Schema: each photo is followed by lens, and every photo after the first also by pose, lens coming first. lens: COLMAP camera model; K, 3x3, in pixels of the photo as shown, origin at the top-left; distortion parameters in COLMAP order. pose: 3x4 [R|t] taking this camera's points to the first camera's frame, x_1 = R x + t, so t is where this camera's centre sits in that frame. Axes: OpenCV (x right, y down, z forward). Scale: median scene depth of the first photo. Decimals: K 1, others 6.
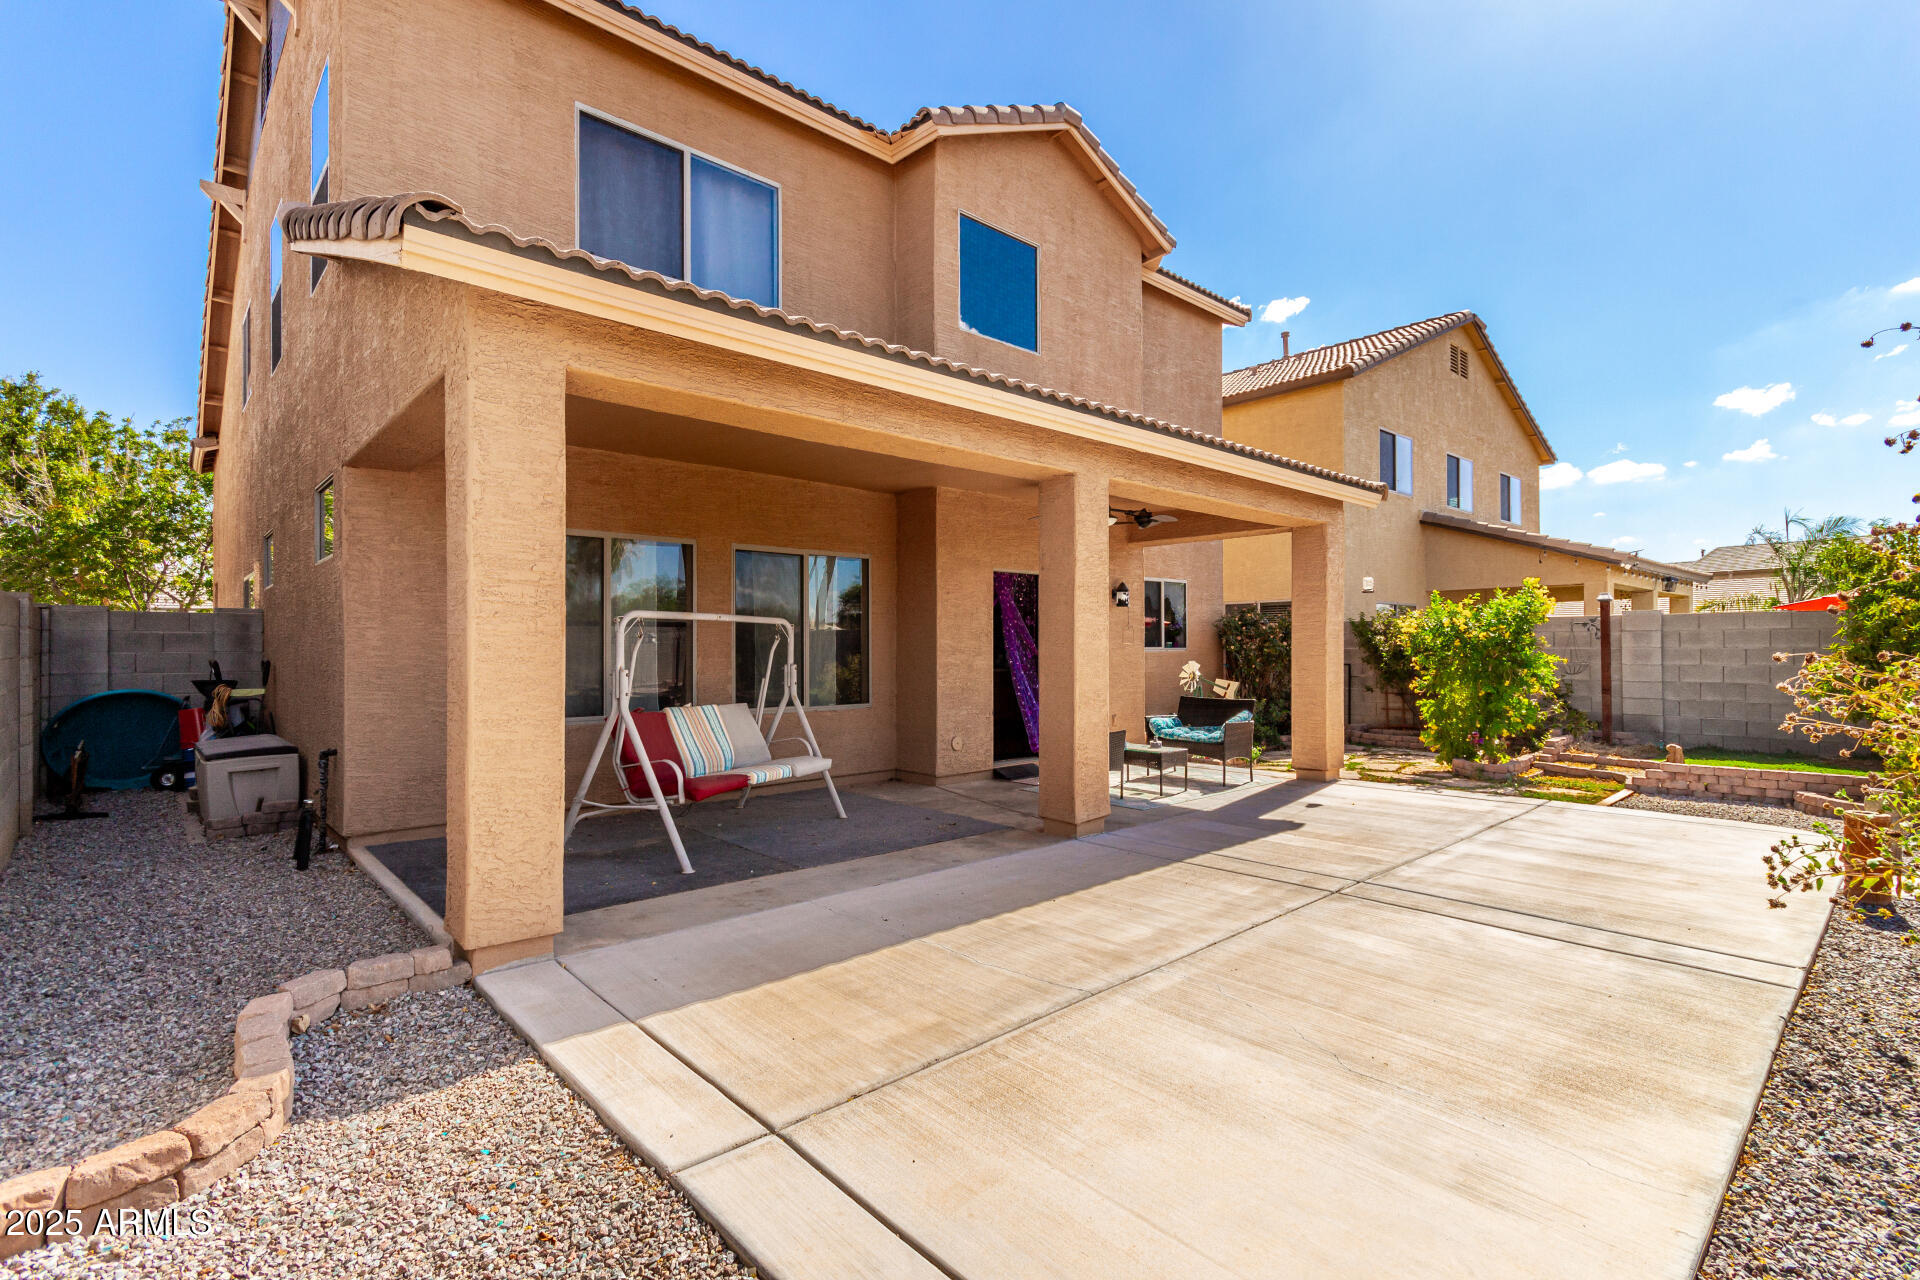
lens RADIAL K [[894.0, 0, 959.5], [0, 894.0, 641.9], [0, 0, 1]] dist [-0.000499, 0.000060]
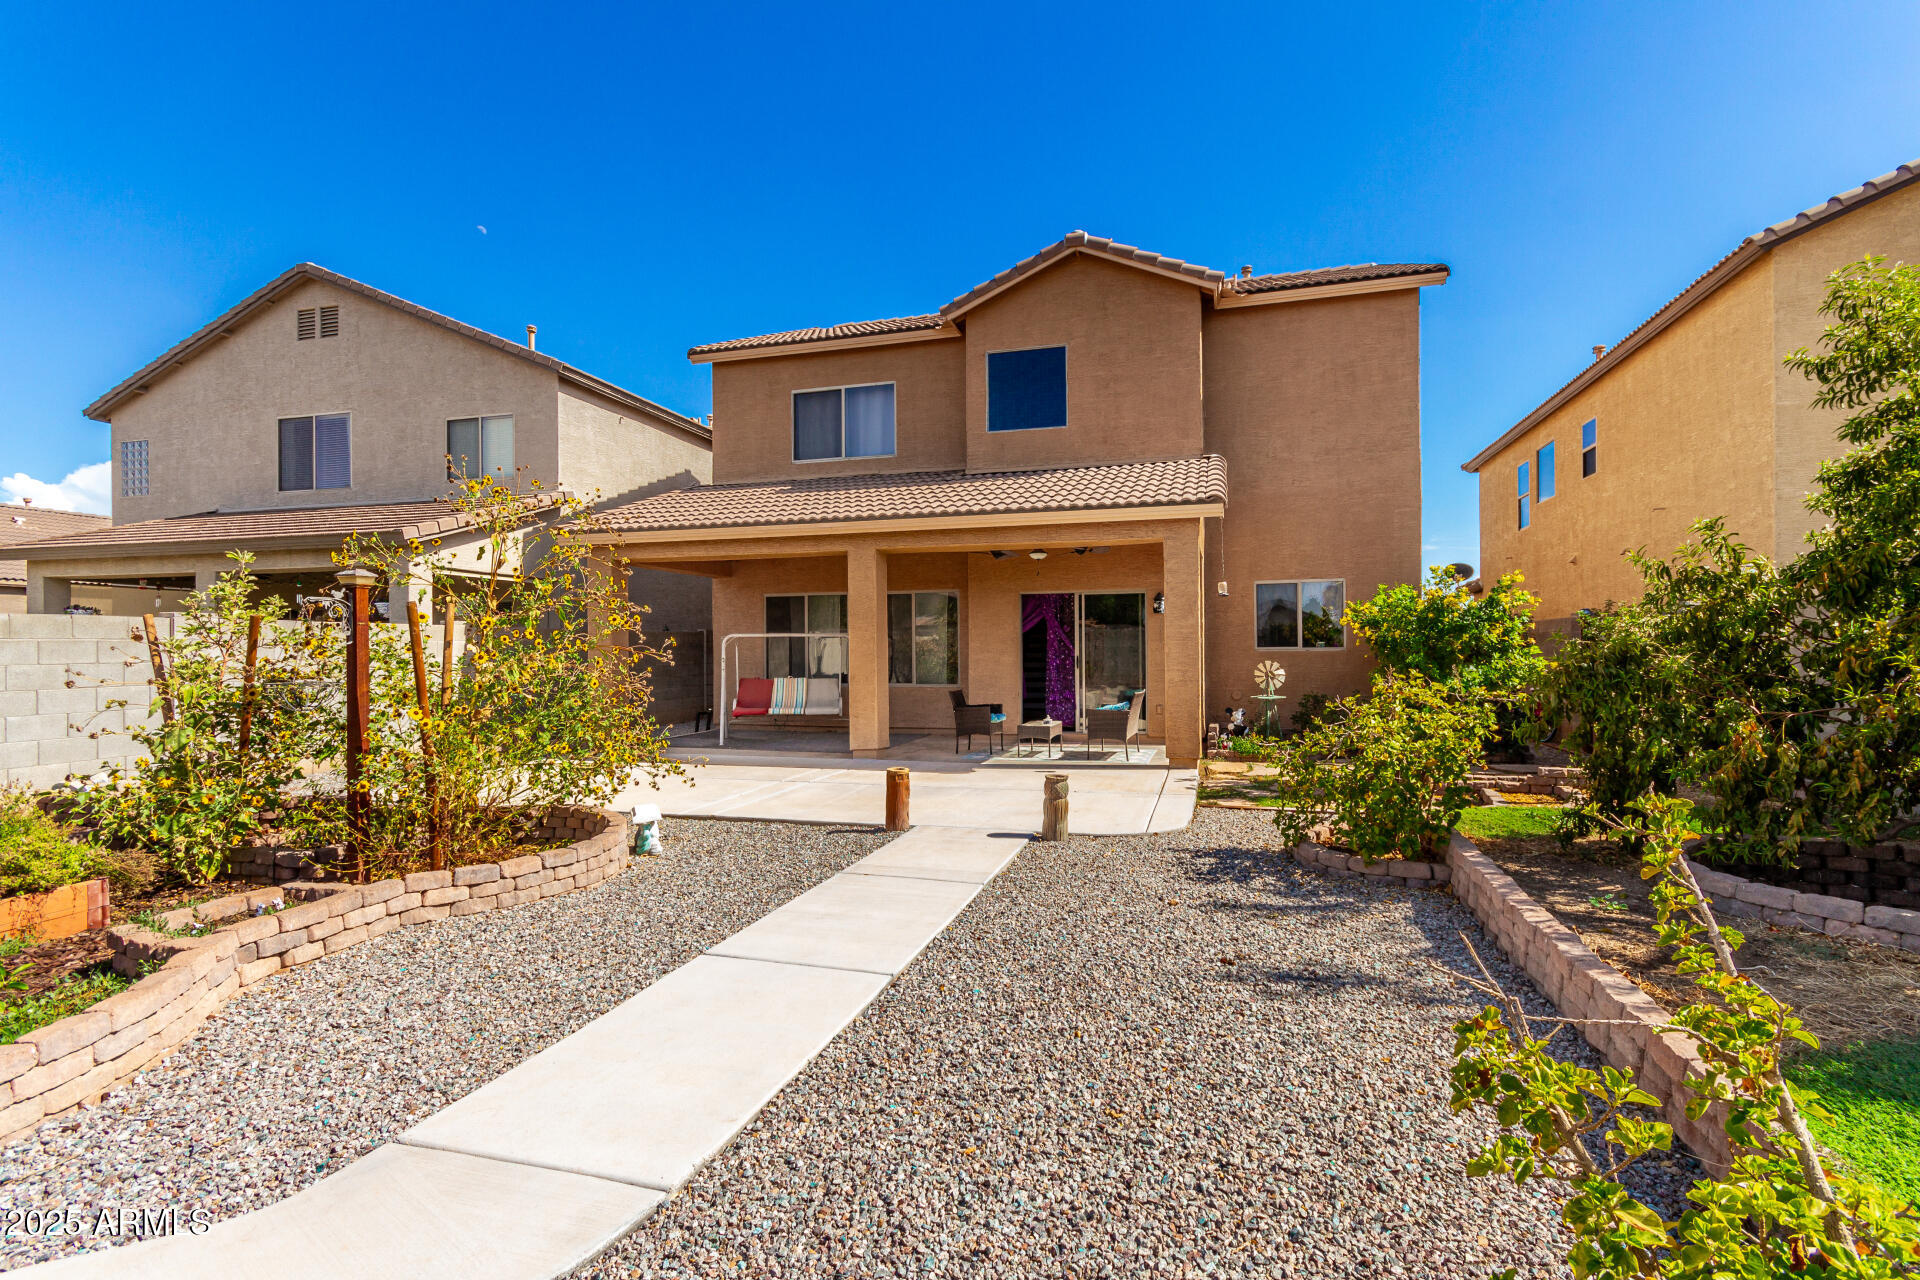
lens RADIAL K [[894.0, 0, 963.6], [0, 894.0, 647.4], [0, 0, 1]] dist [-0.000499, 0.000060]
pose [[0.521642, -0.005814, -0.853145, 1.163977], [0.012332, 0.999924, 0.000726, 0.001337], [0.853075, -0.010899, 0.521674, 0.180266]]
